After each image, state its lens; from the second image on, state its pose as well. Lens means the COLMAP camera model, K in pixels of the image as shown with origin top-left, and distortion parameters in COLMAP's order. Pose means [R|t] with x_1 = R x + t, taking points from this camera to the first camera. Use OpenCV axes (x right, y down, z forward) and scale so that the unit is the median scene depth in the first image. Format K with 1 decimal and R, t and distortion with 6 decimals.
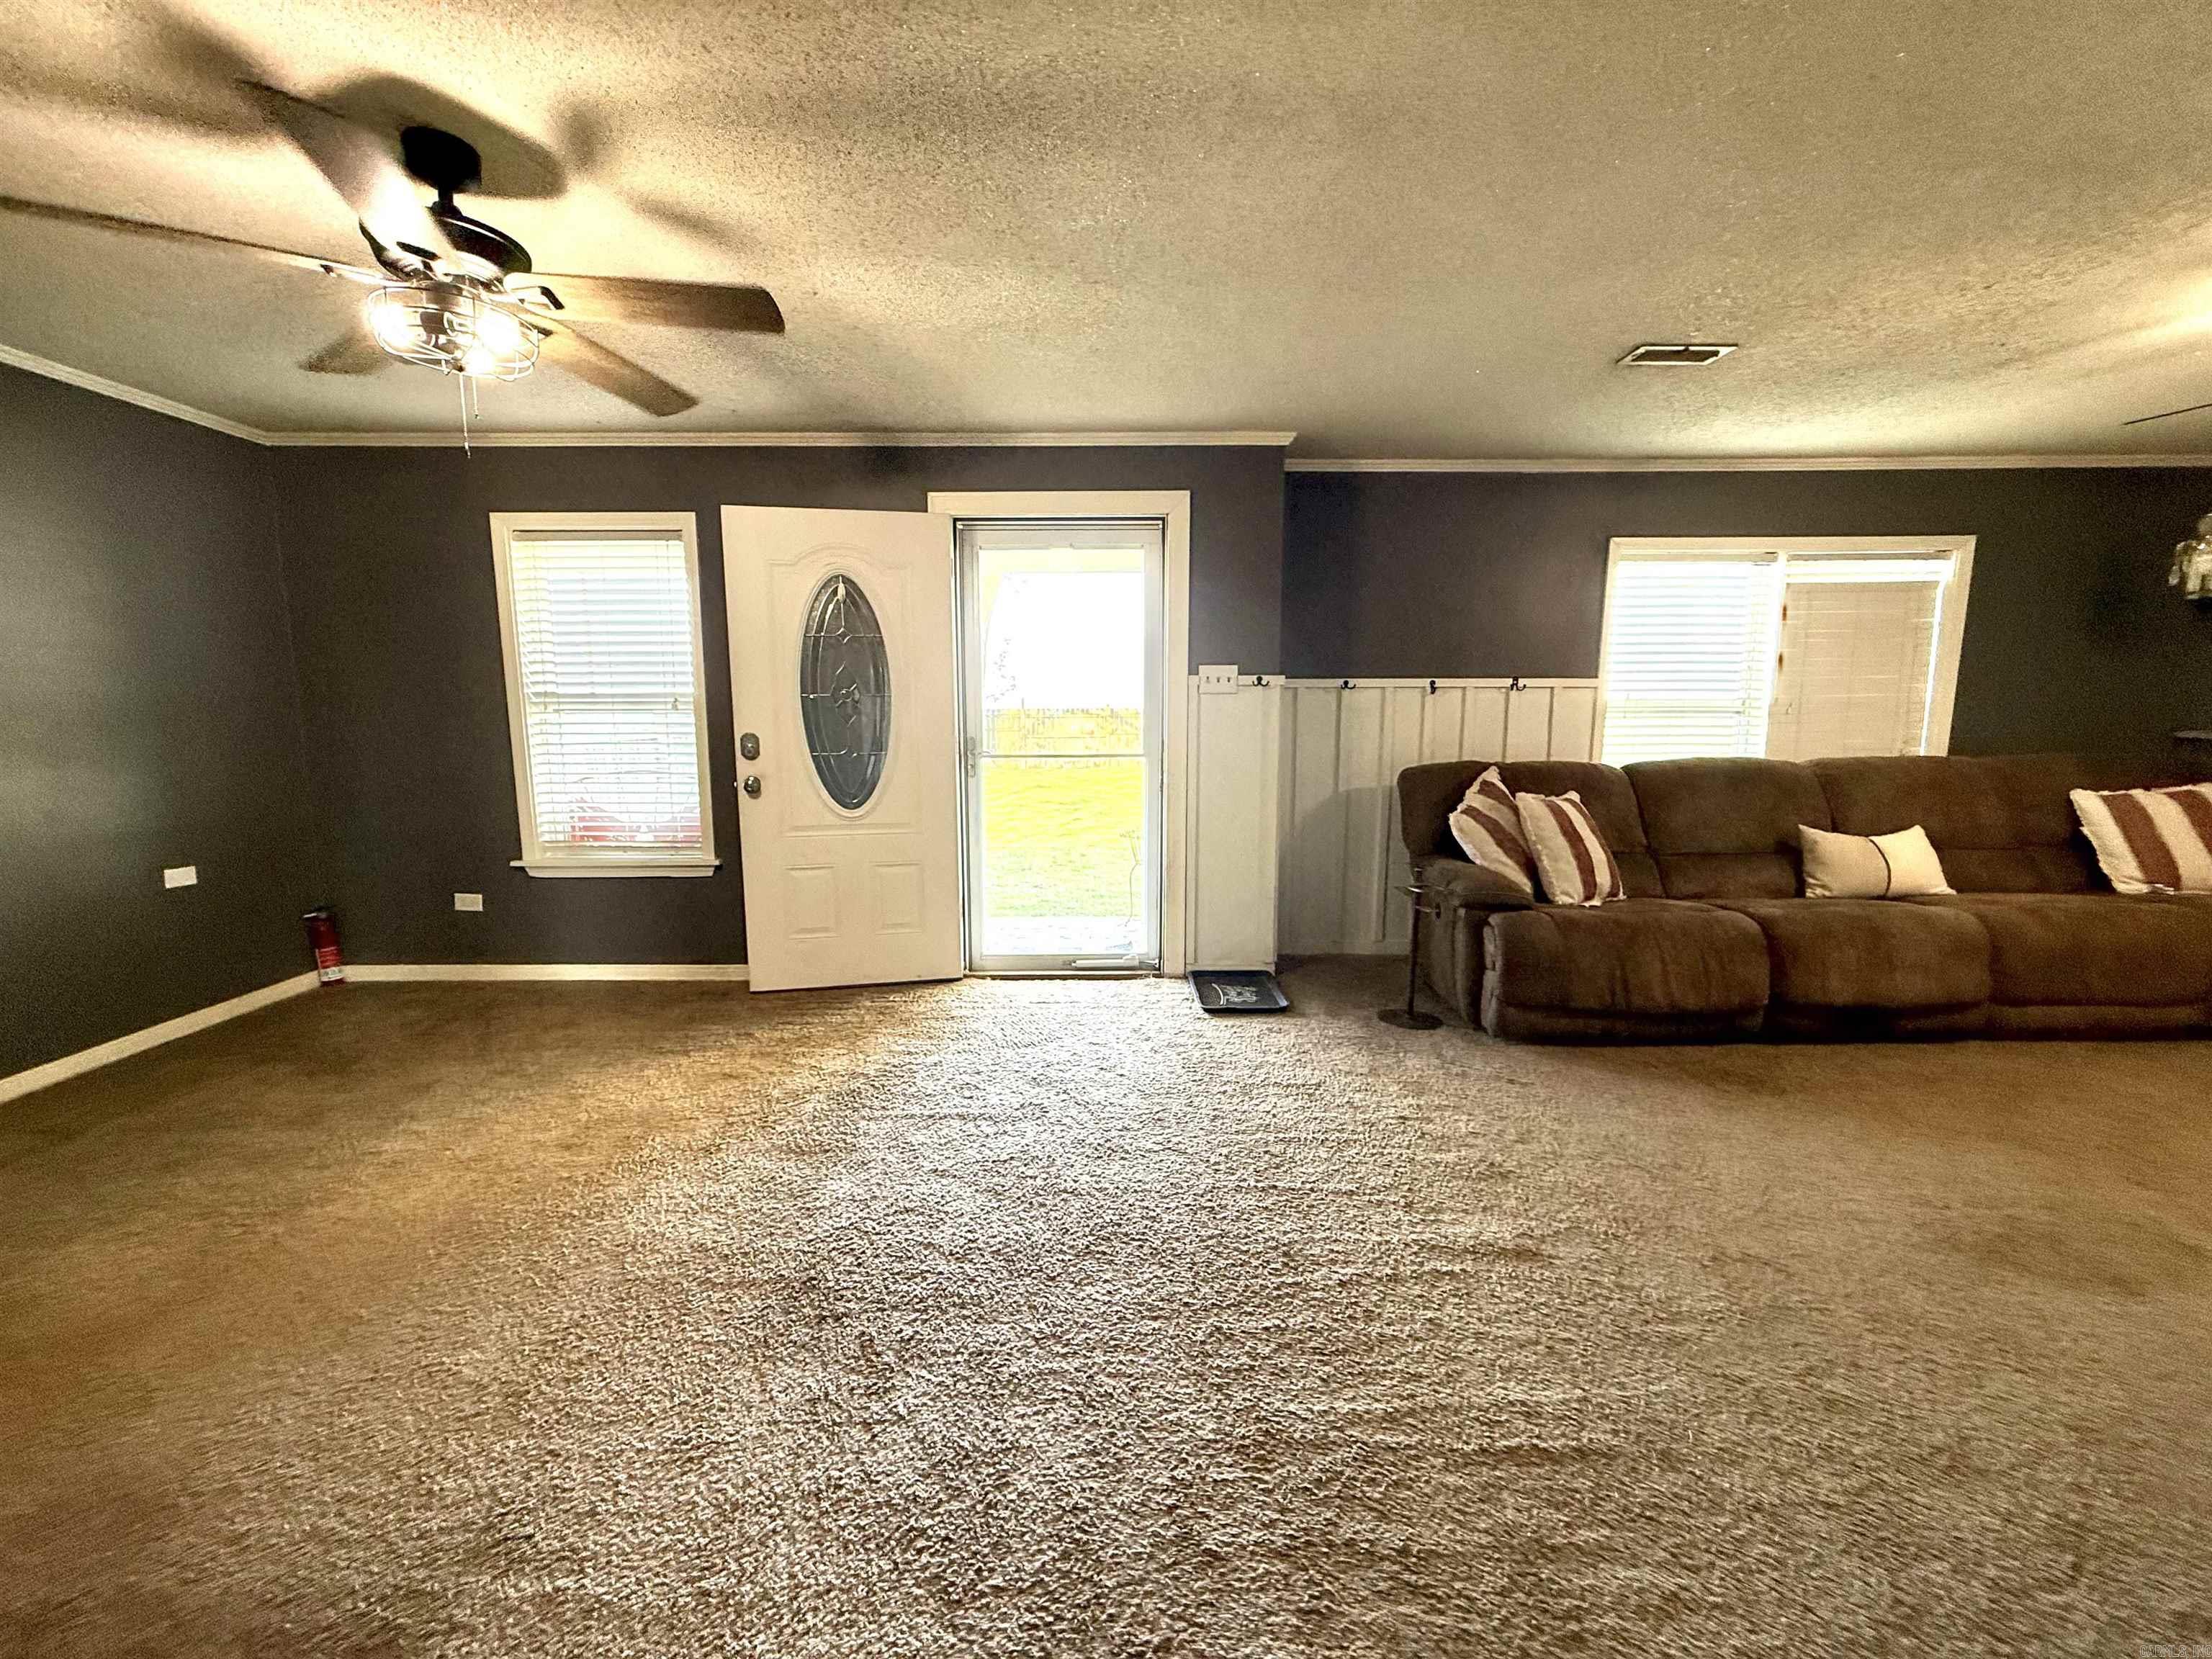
lens RADIAL K [[880.6, 0, 1097.0], [0, 880.6, 824.1], [0, 0, 1]] dist [-0.001257, 0.000472]
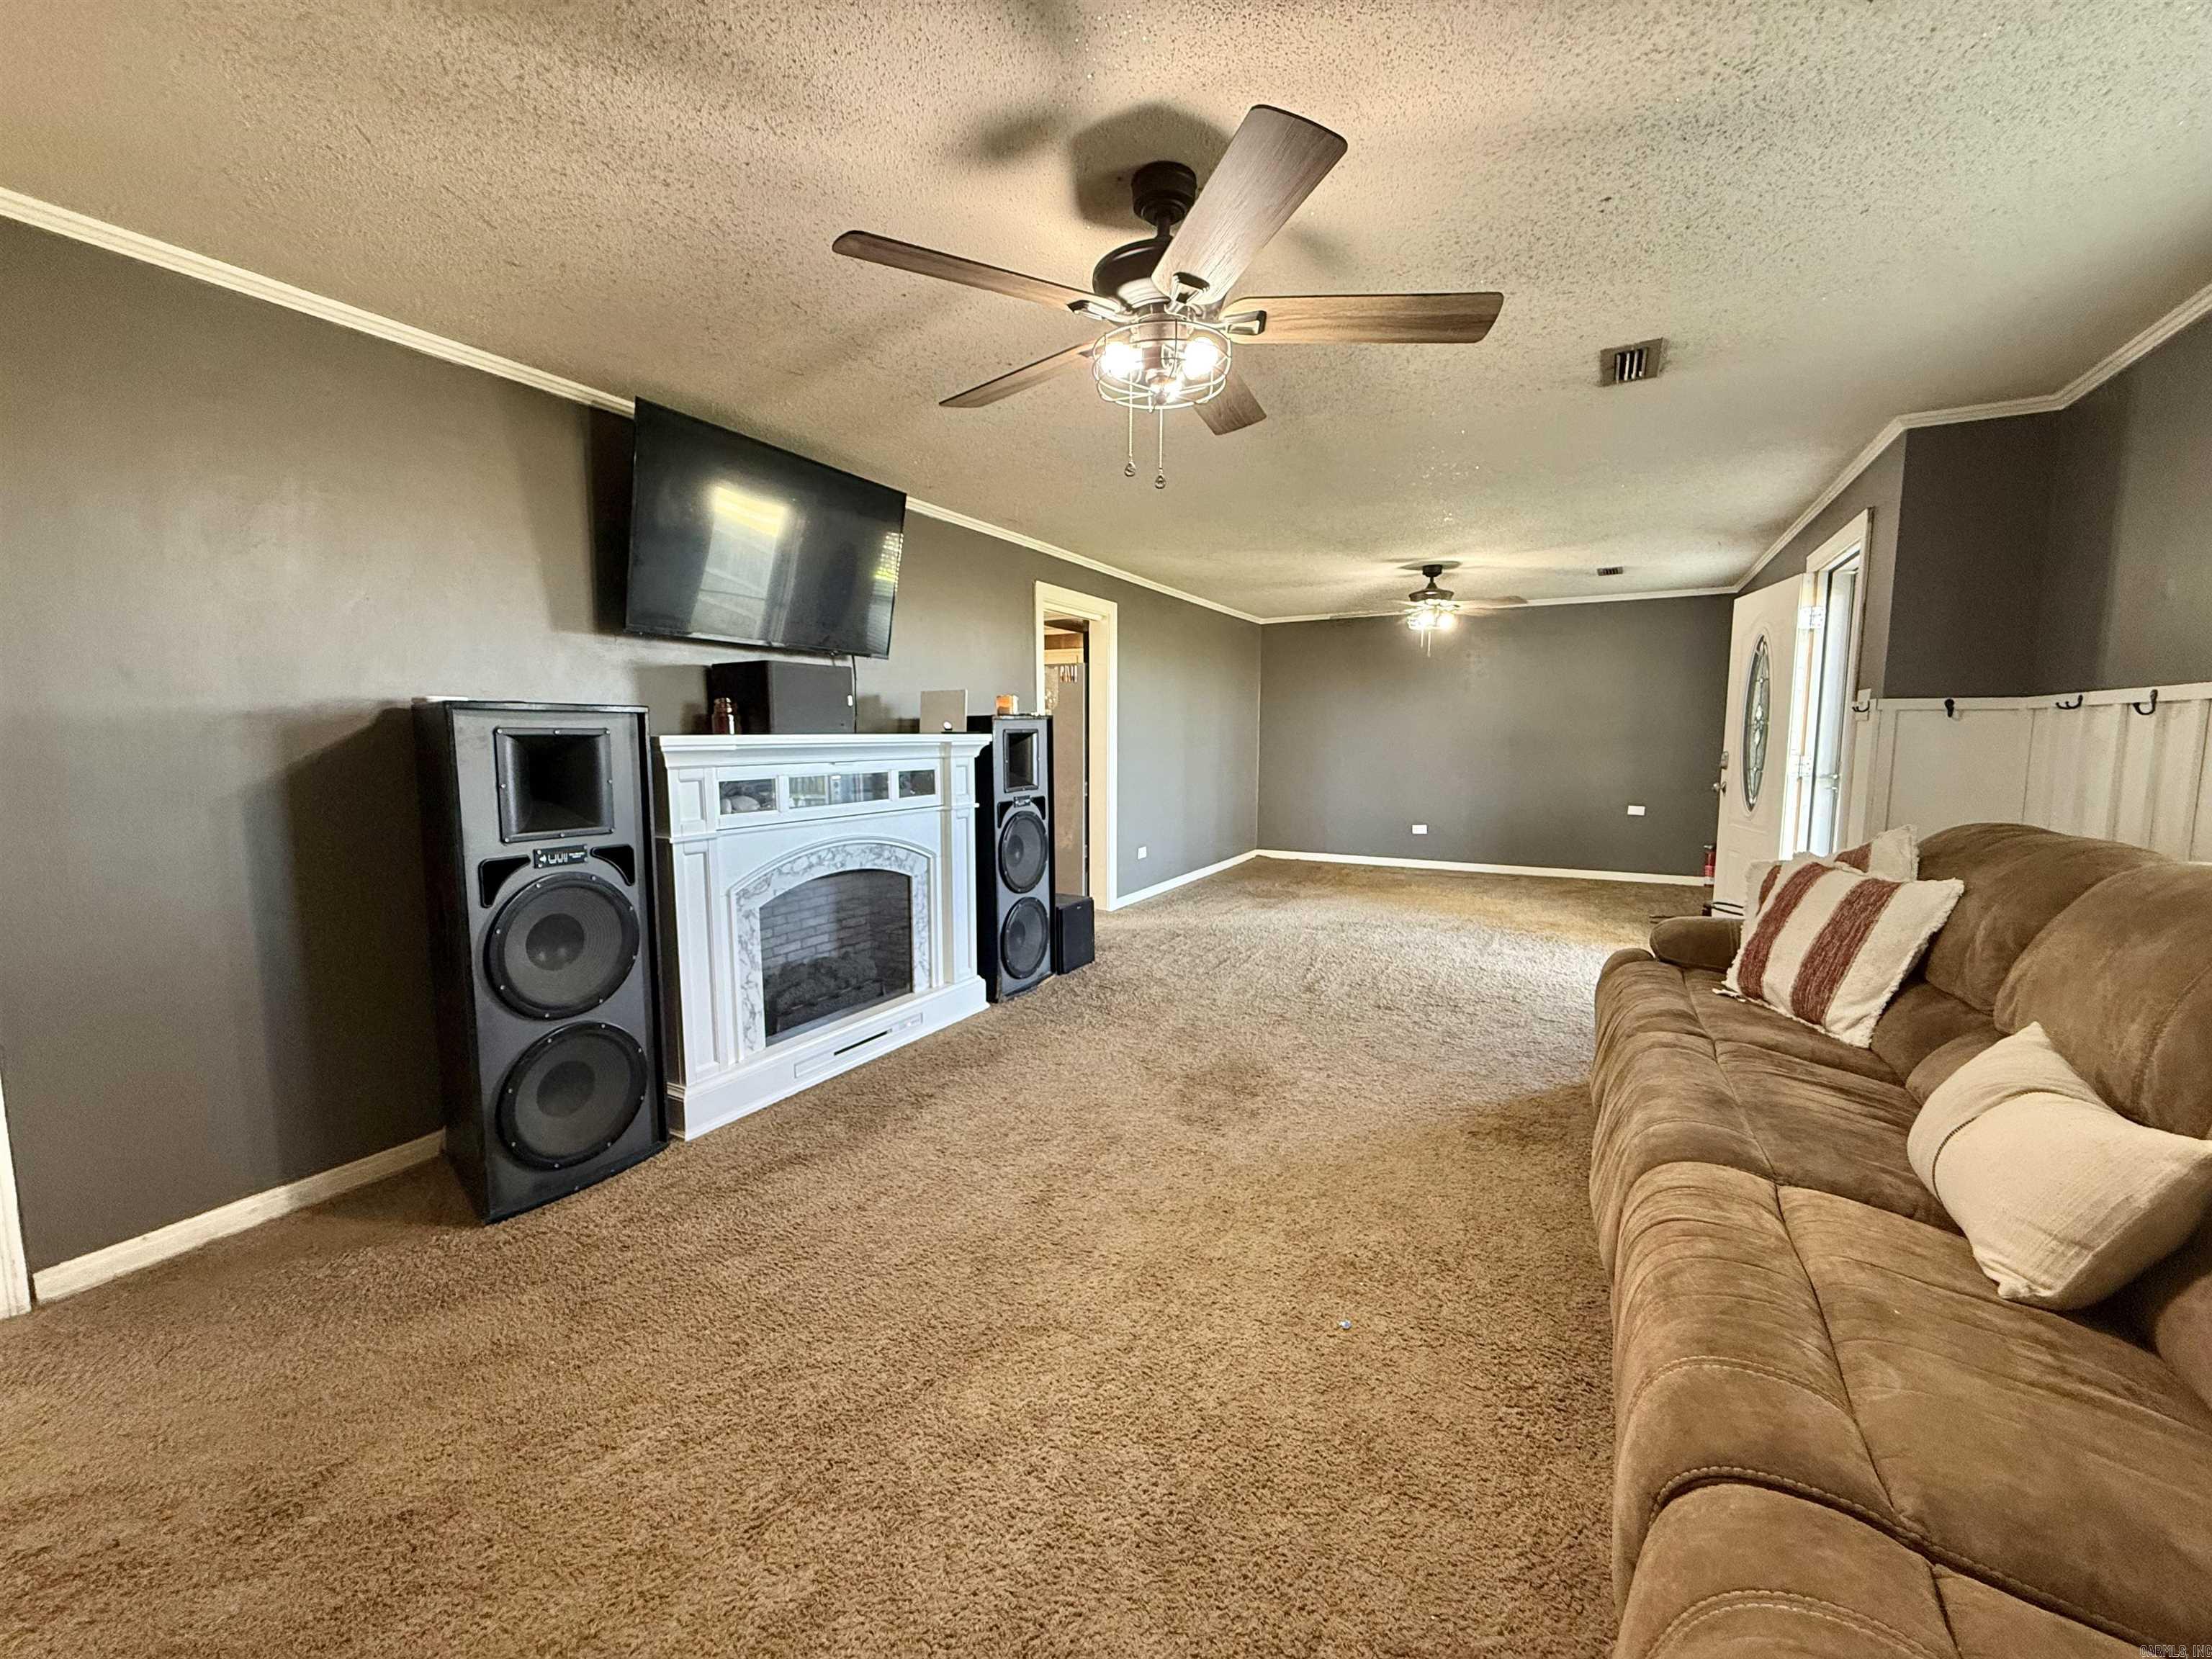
lens RADIAL K [[880.6, 0, 1098.0], [0, 880.6, 824.9], [0, 0, 1]] dist [-0.001257, 0.000472]
pose [[-0.489702, 0.093329, -0.866880, 1.600453], [-0.110911, 0.979509, 0.168108, -0.131477], [0.864807, 0.178469, -0.469317, 0.928431]]
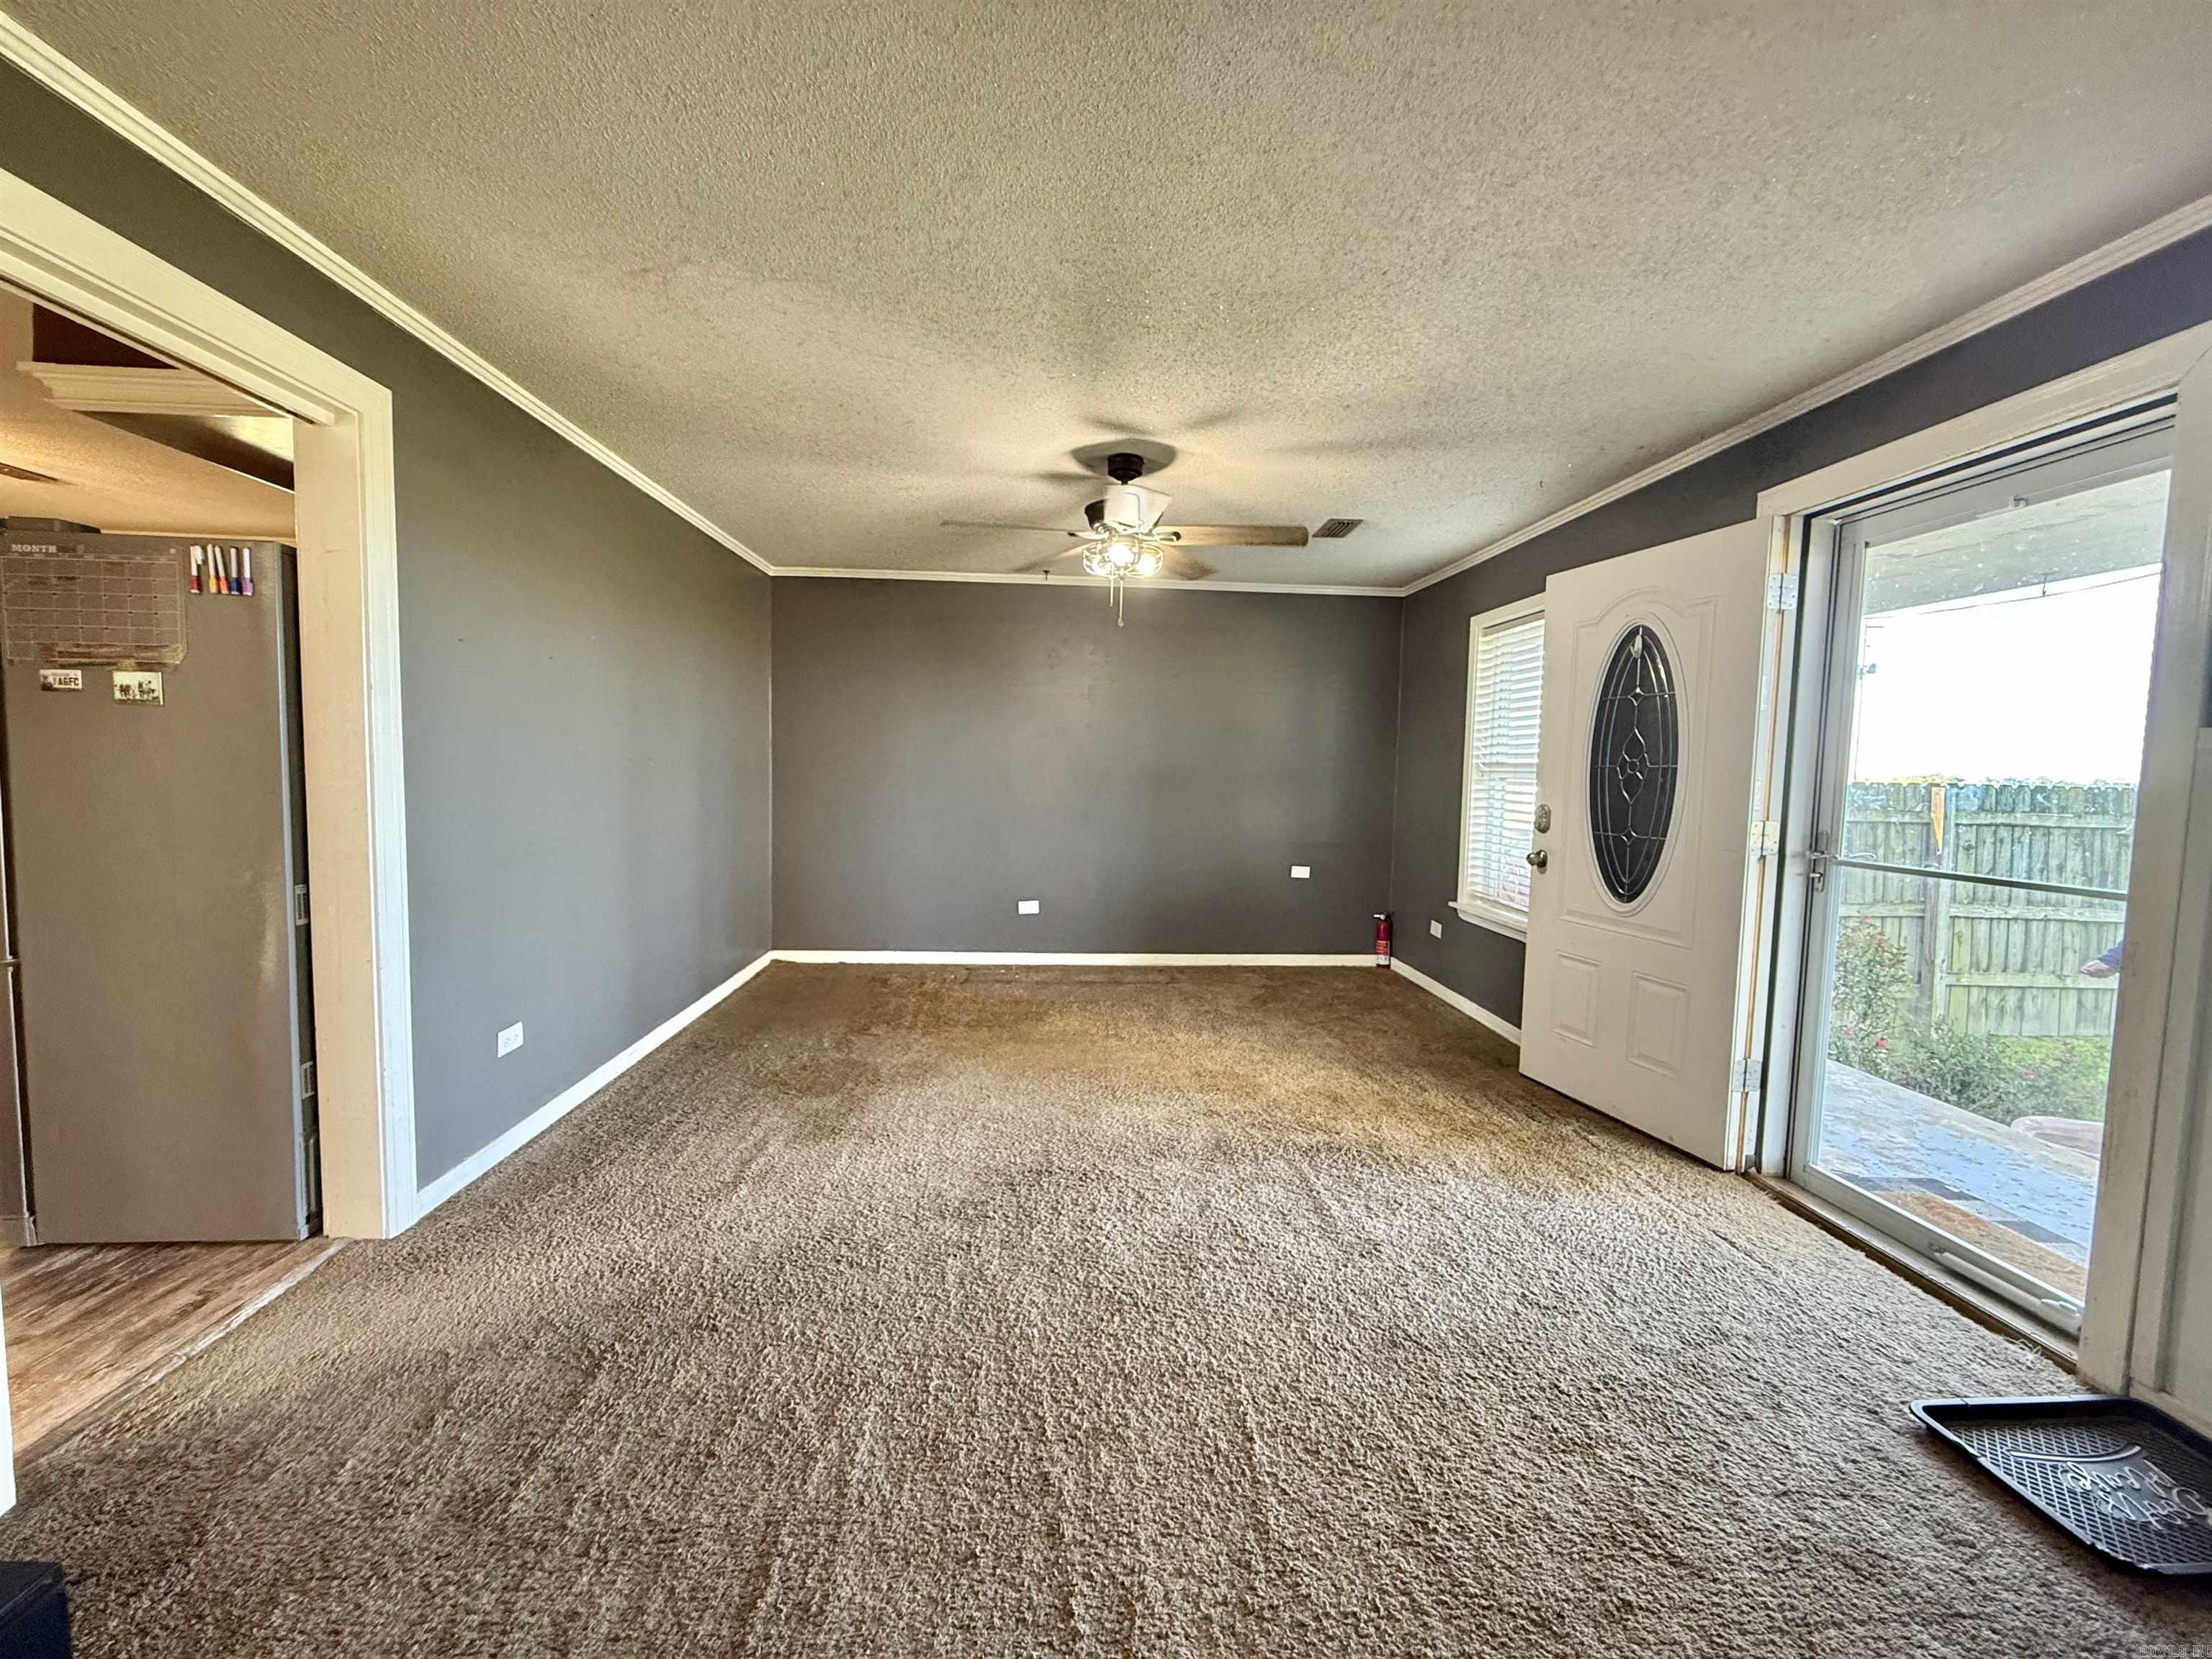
lens RADIAL K [[880.6, 0, 1099.9], [0, 880.6, 826.4], [0, 0, 1]] dist [-0.001257, 0.000472]
pose [[0.057310, 0.074867, -0.995545, 0.616634], [-0.153275, 0.986022, 0.065327, -0.079475], [0.986520, 0.148848, 0.067984, 0.530933]]
